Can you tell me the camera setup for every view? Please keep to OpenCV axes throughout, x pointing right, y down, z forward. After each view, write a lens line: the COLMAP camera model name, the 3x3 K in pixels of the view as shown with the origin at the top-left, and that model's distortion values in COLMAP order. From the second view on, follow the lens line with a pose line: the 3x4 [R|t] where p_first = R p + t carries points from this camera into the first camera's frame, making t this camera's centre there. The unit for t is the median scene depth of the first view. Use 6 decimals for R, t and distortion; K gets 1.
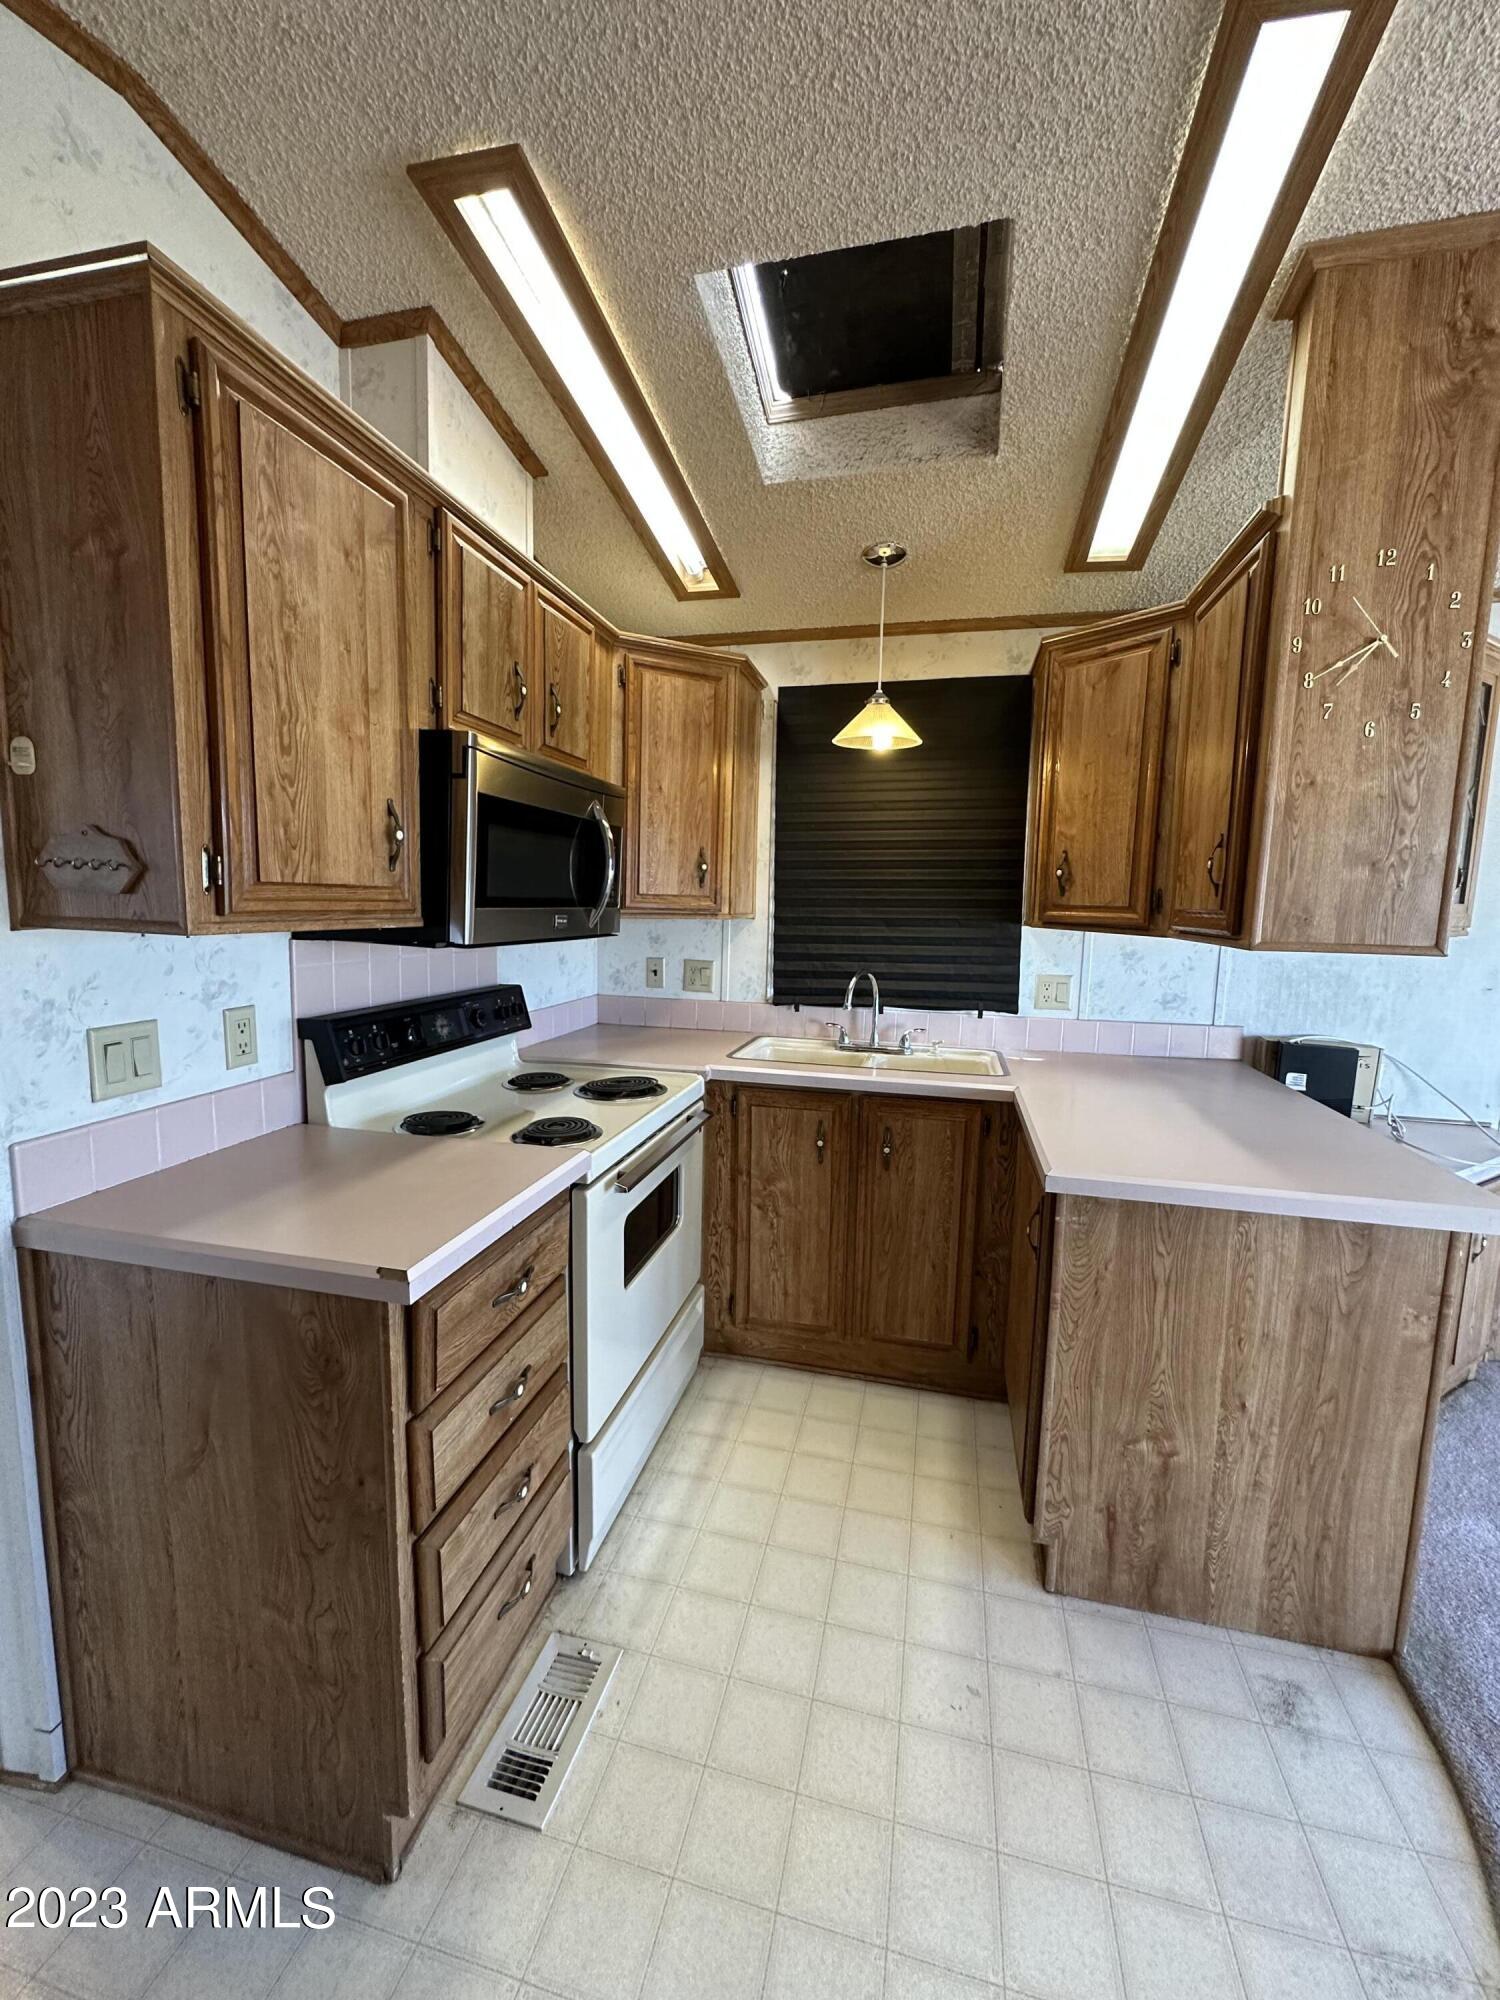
lens RADIAL K [[803.5, 0, 739.7], [0, 803.5, 1001.0], [0, 0, 1]] dist [0.001033, 0.000206]
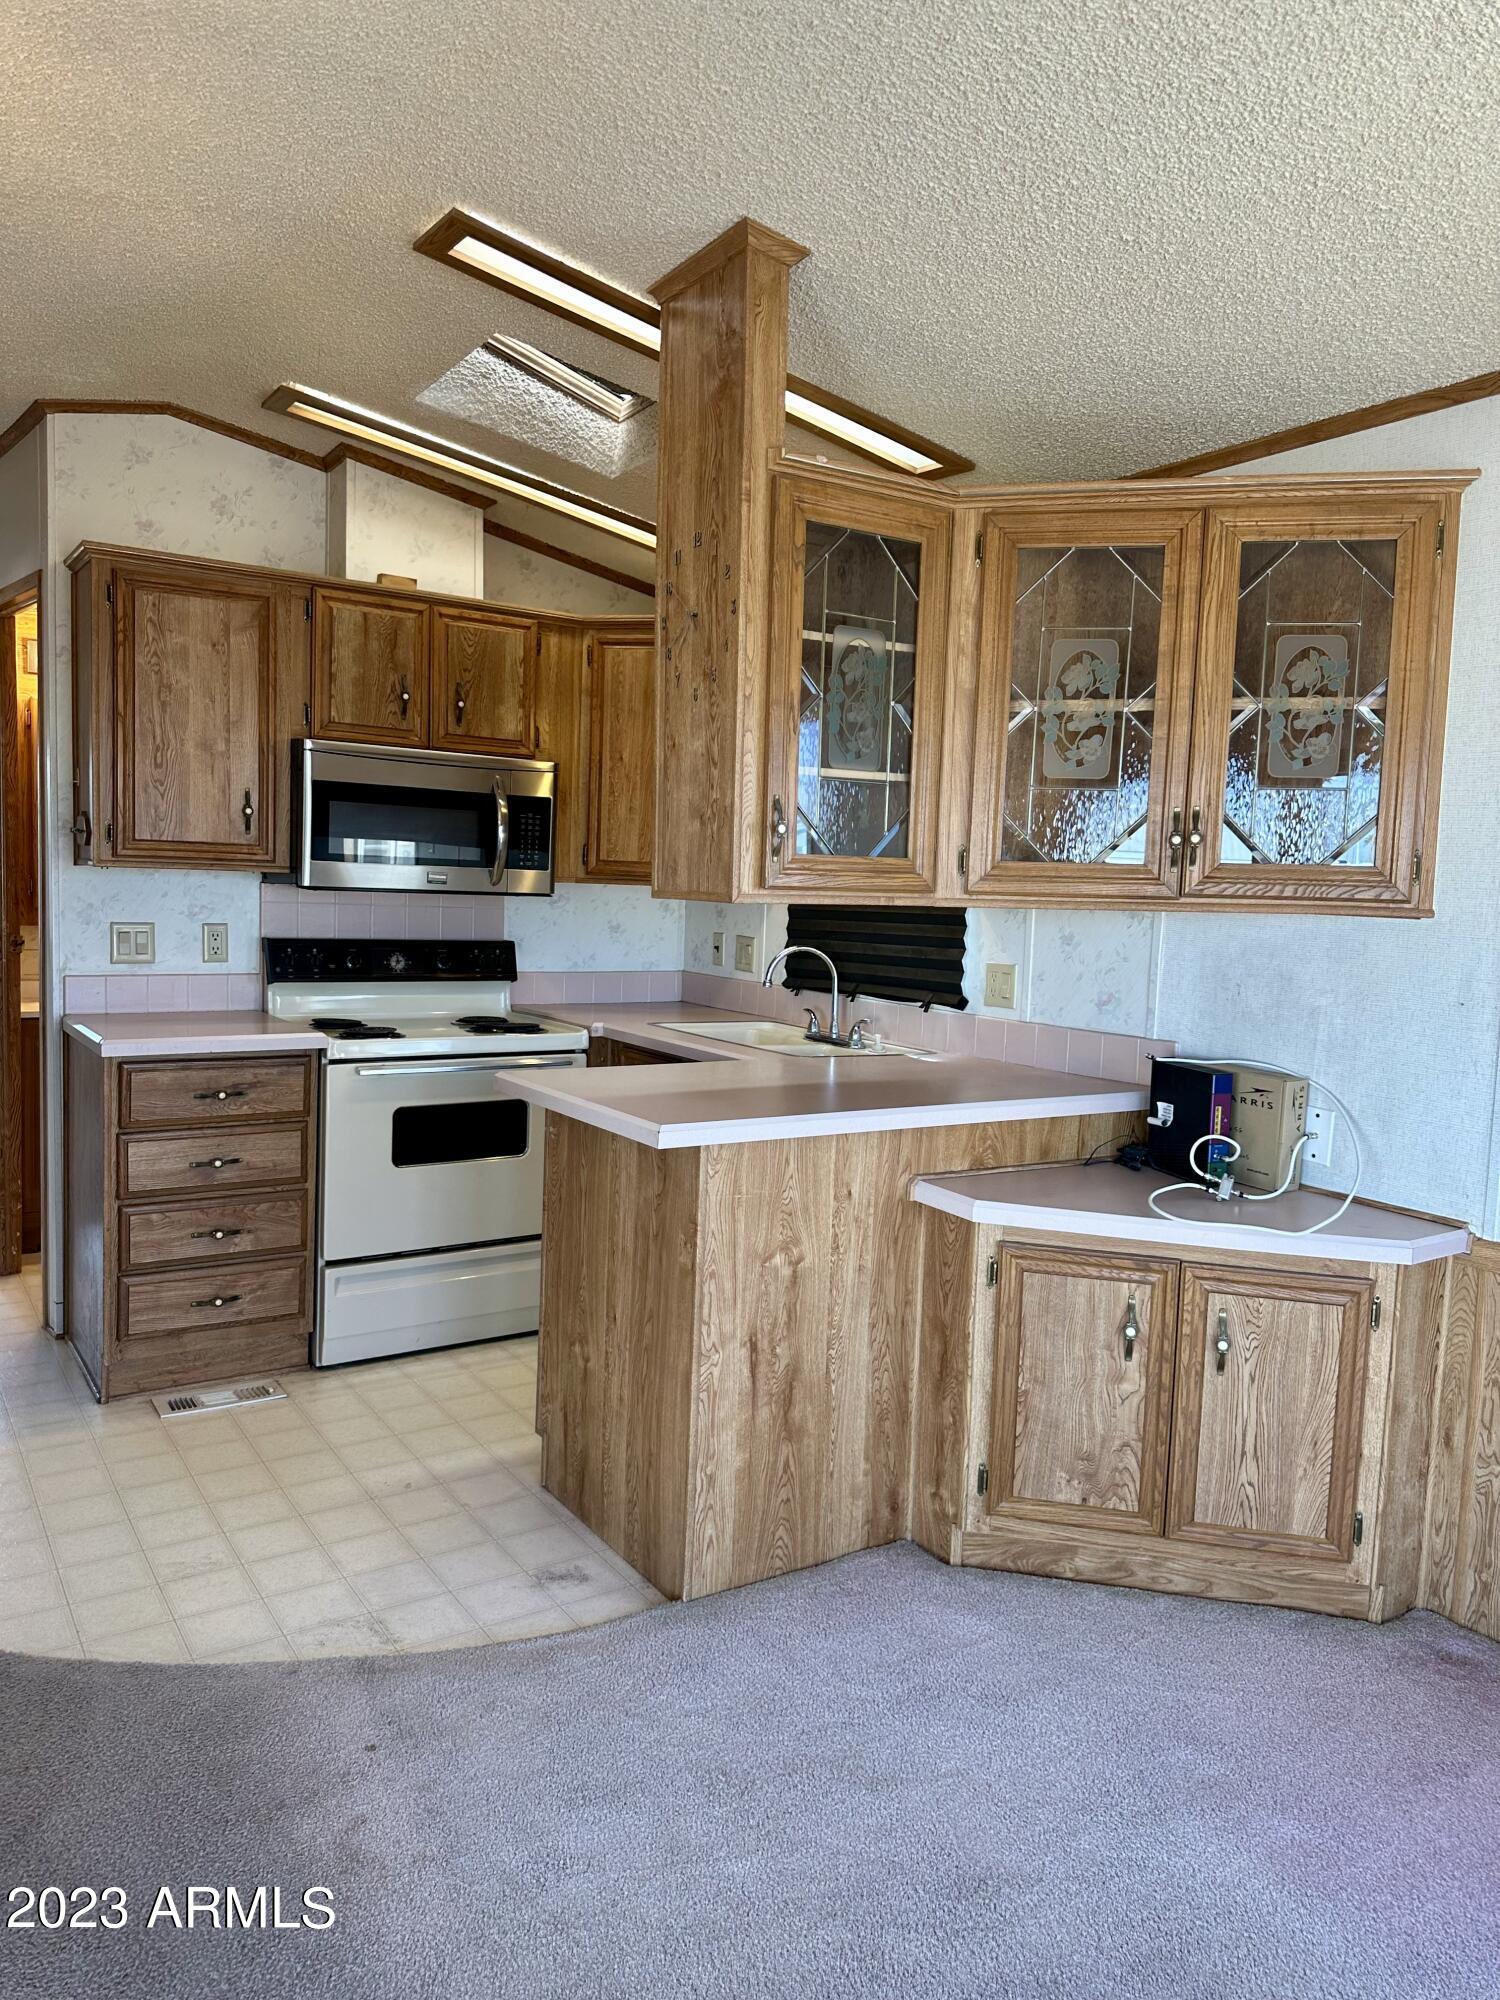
lens RADIAL K [[1424.7, 0, 772.5], [0, 1424.7, 1001.7], [0, 0, 1]] dist [0.047865, -0.056863]
pose [[0.735499, 0.065683, -0.674334, 2.107538], [-0.105533, 0.994248, -0.018261, 0.097893], [0.669256, 0.084596, 0.738201, -0.315362]]
